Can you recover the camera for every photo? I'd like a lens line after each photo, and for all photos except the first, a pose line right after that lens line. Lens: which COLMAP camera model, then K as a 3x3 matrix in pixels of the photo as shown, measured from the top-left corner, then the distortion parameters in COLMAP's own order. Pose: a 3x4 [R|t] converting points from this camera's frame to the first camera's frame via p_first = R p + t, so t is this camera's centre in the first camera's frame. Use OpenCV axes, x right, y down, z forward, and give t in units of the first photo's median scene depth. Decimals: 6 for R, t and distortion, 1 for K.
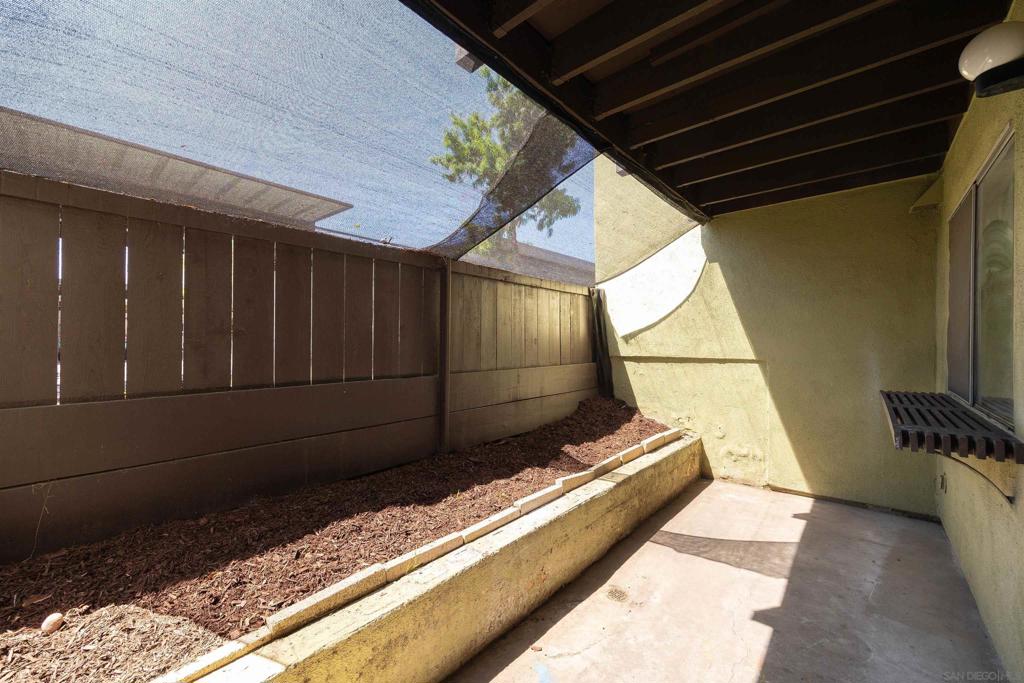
lens RADIAL K [[408.0, 0, 509.9], [0, 408.0, 343.9], [0, 0, 1]] dist [0.006857, -0.000041]
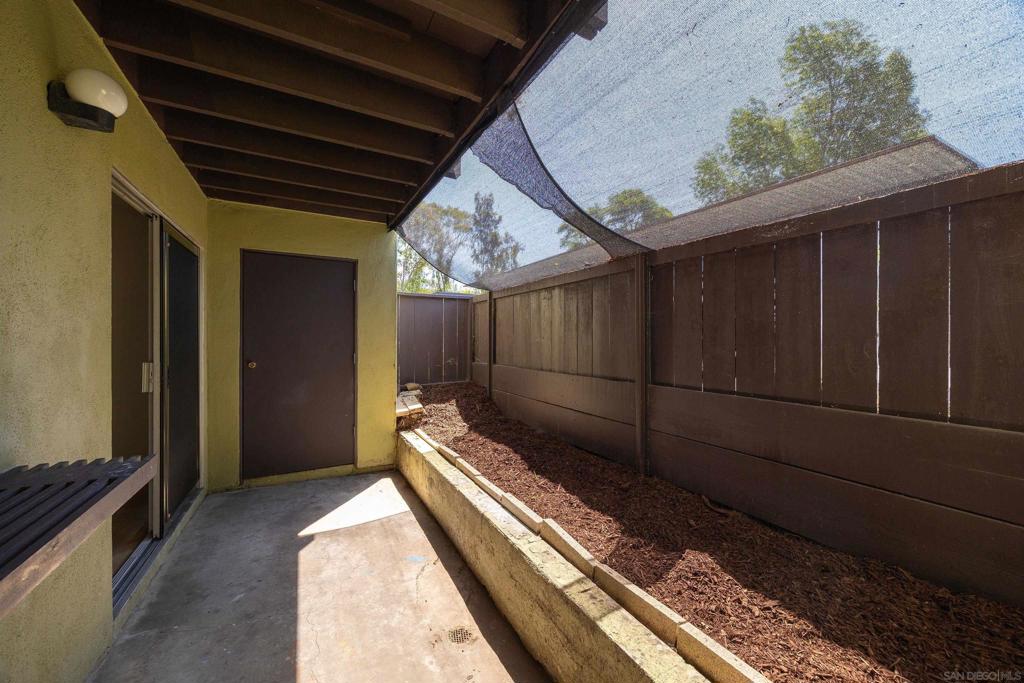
lens RADIAL K [[408.0, 0, 512.9], [0, 408.0, 337.9], [0, 0, 1]] dist [0.006857, -0.000041]
pose [[-0.370537, -0.005397, -0.928802, 1.016173], [-0.006741, 0.999972, -0.003121, -0.027141], [0.928793, 0.005105, -0.370563, 1.391134]]
